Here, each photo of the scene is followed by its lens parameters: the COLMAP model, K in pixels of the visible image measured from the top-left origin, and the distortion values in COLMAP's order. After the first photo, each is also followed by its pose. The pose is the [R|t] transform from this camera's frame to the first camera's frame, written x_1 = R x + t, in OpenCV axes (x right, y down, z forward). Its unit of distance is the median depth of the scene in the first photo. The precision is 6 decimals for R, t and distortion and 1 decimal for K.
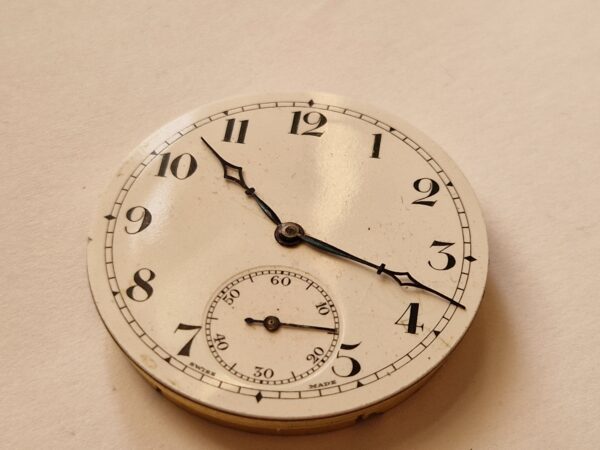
lens RADIAL K [[1156.4, 0, 300.9], [0, 1156.4, 224.6], [0, 0, 1]] dist [0.079721, 0.000000]
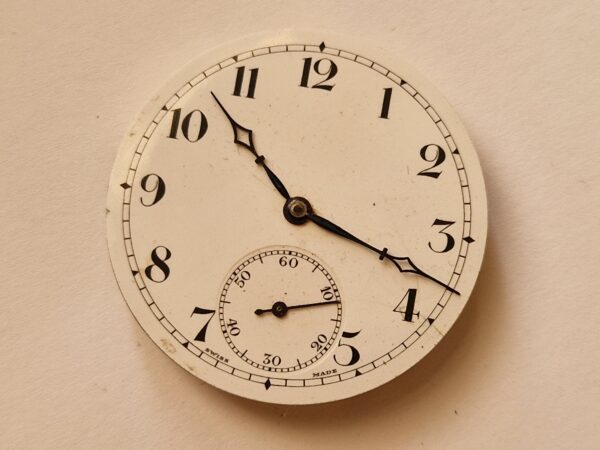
lens RADIAL K [[1156.4, 0, 299.3], [0, 1156.4, 223.8], [0, 0, 1]] dist [0.079721, 0.000000]
pose [[0.999627, 0.017735, -0.020756, 0.013851], [-0.006700, 0.896374, 0.443247, -0.452051], [0.026466, -0.442943, 0.896159, 0.058897]]
